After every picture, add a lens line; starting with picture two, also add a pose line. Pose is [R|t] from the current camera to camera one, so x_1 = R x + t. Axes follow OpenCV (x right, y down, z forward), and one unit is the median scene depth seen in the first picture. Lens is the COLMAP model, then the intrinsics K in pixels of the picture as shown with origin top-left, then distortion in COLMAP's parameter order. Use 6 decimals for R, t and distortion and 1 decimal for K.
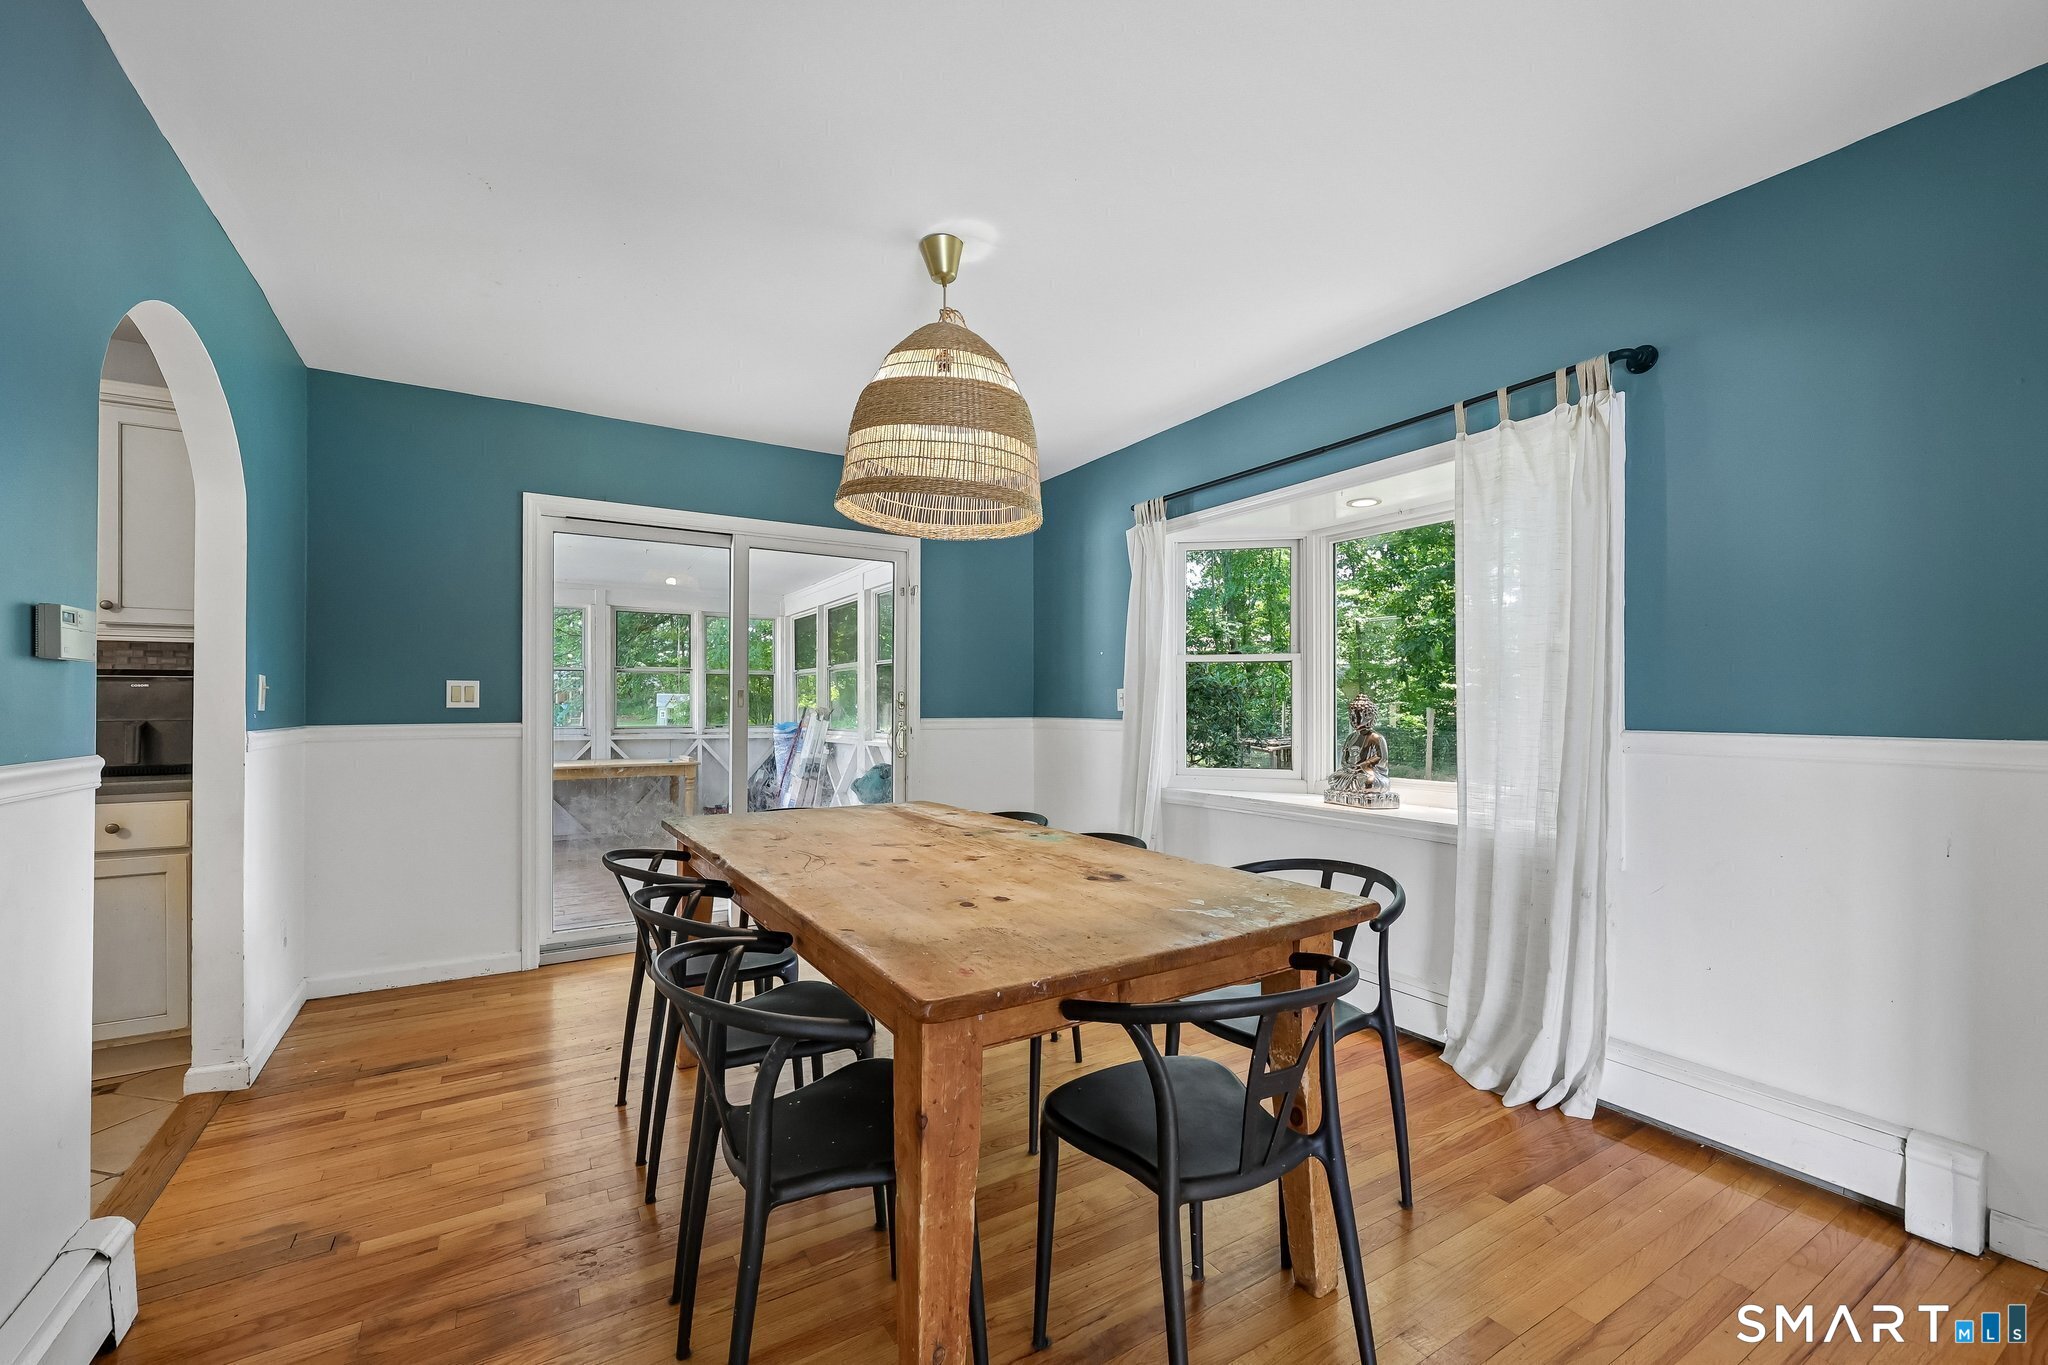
lens RADIAL K [[837.3, 0, 1017.8], [0, 837.3, 692.6], [0, 0, 1]] dist [0.000304, 0.000748]
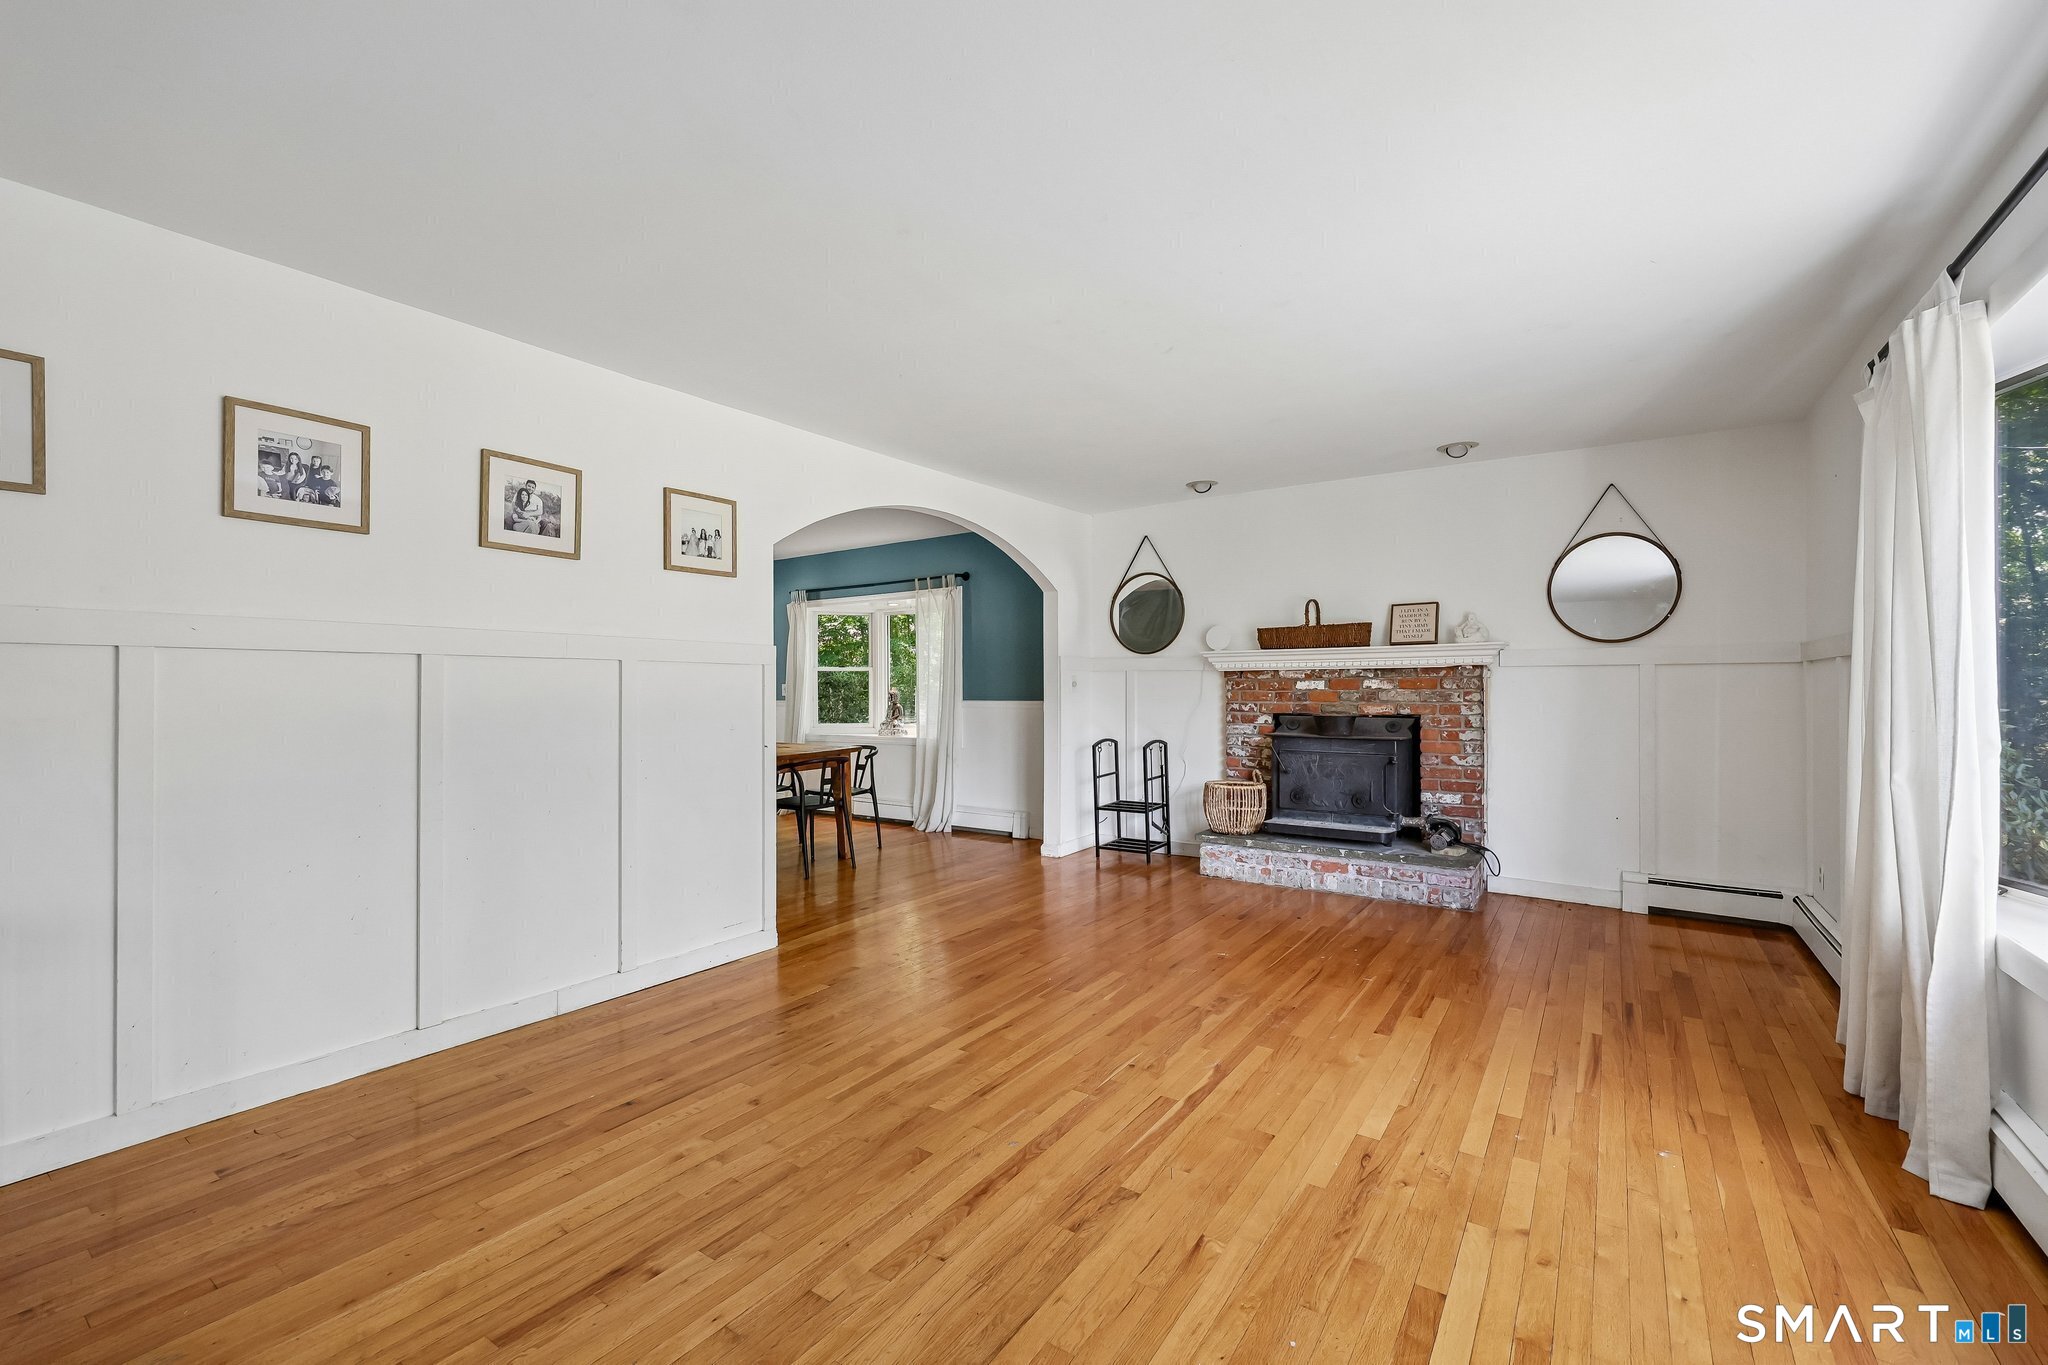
lens RADIAL K [[837.3, 0, 1007.4], [0, 837.3, 679.2], [0, 0, 1]] dist [0.000304, 0.000748]
pose [[0.921939, 0.000092, 0.387335, -0.230909], [0.000987, 0.999996, -0.002589, -0.017677], [-0.387334, 0.002769, 0.921935, -1.517376]]
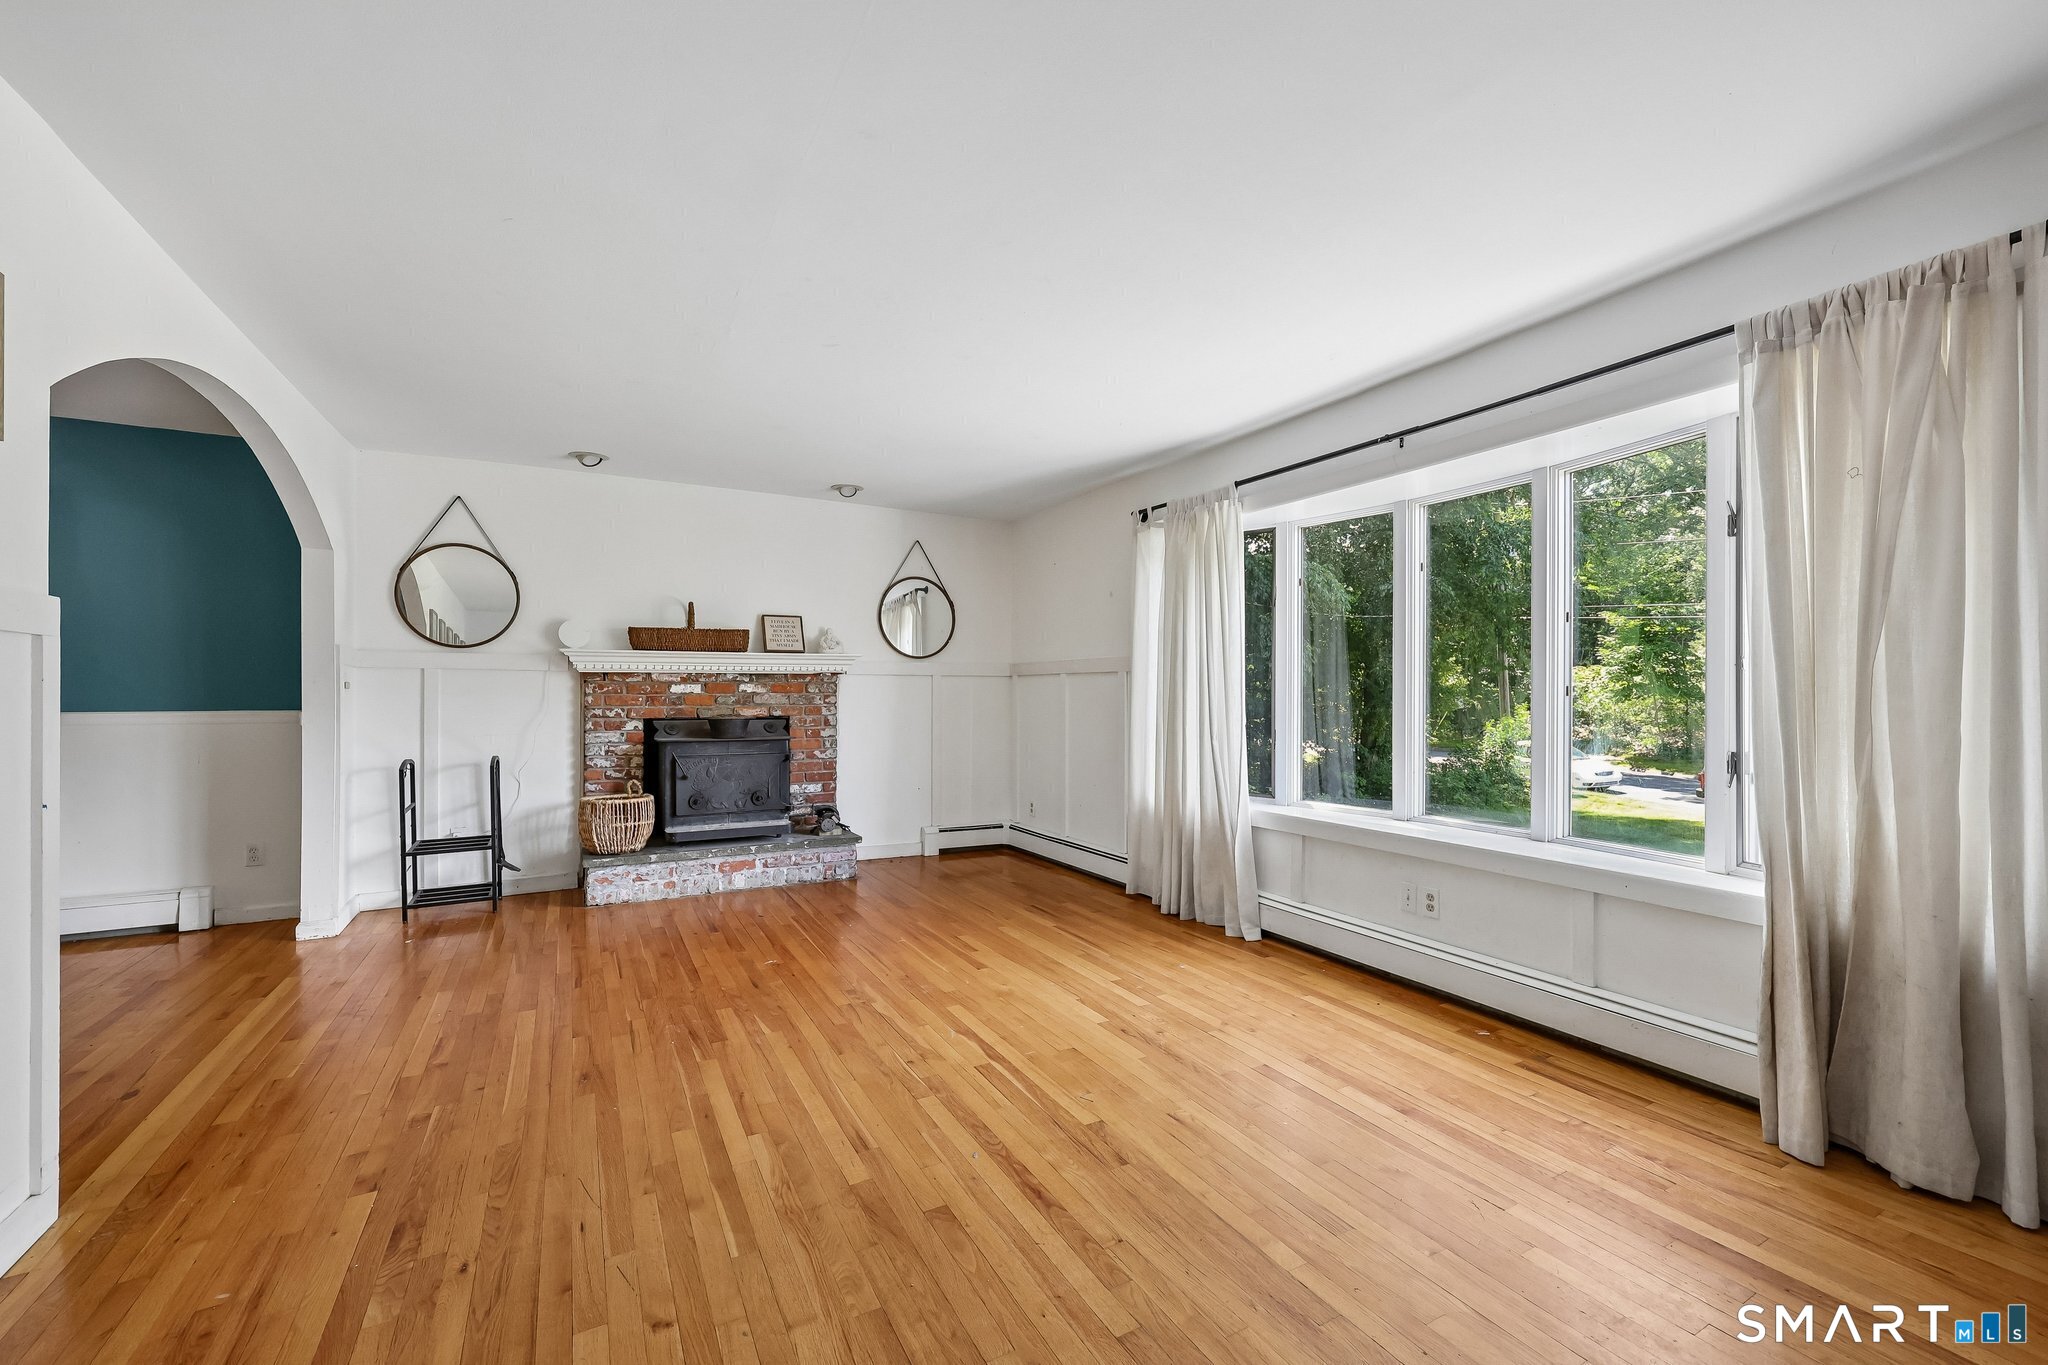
lens RADIAL K [[837.3, 0, 1015.9], [0, 837.3, 692.8], [0, 0, 1]] dist [0.000304, 0.000748]
pose [[0.069078, -0.001196, 0.997611, -0.666571], [-0.006979, 0.999974, 0.001682, -0.007785], [-0.997587, -0.007078, 0.069068, -0.901012]]
